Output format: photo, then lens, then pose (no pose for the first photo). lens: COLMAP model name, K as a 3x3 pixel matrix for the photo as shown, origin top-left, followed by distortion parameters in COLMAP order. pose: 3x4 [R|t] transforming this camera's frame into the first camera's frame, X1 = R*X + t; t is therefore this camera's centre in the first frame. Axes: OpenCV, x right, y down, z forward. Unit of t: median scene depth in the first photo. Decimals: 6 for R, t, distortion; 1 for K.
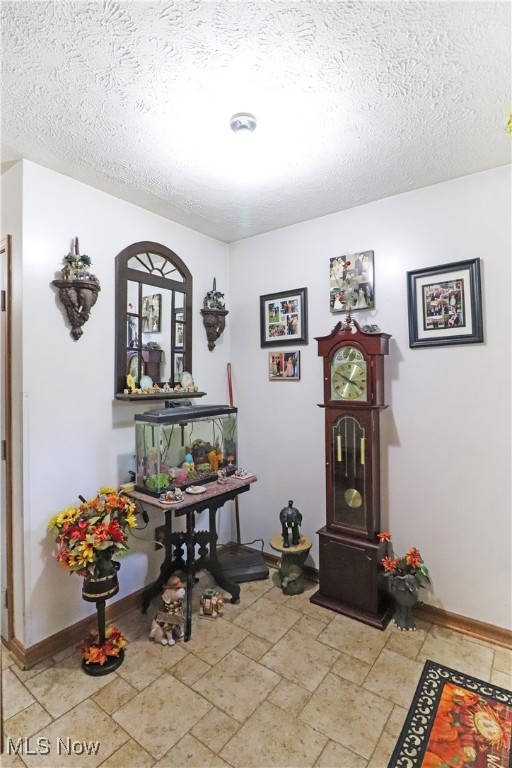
lens RADIAL K [[359.3, 0, 256.0], [0, 359.3, 384.0], [0, 0, 1]] dist [0.001045, -0.014199]
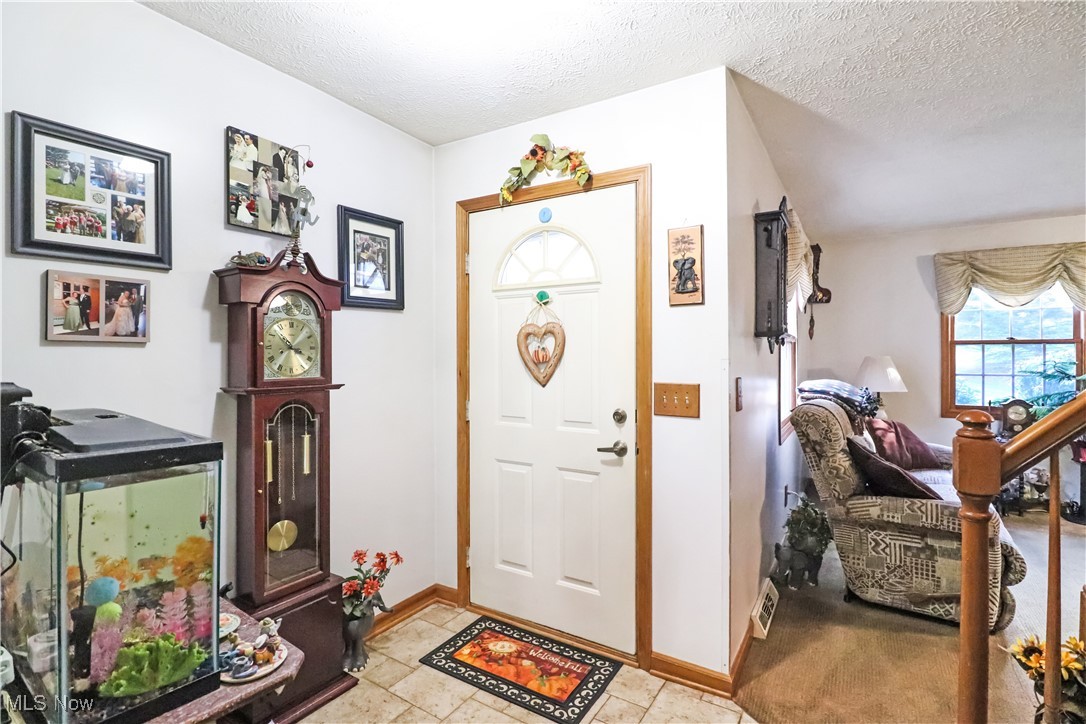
lens RADIAL K [[508.0, 0, 544.6], [0, 508.0, 347.8], [0, 0, 1]] dist [0.001045, -0.014199]
pose [[-0.068428, 0.010596, 0.997600, -0.629450], [0.000572, 0.999944, -0.010582, 0.001208], [-0.997656, -0.000153, -0.068430, 0.592205]]
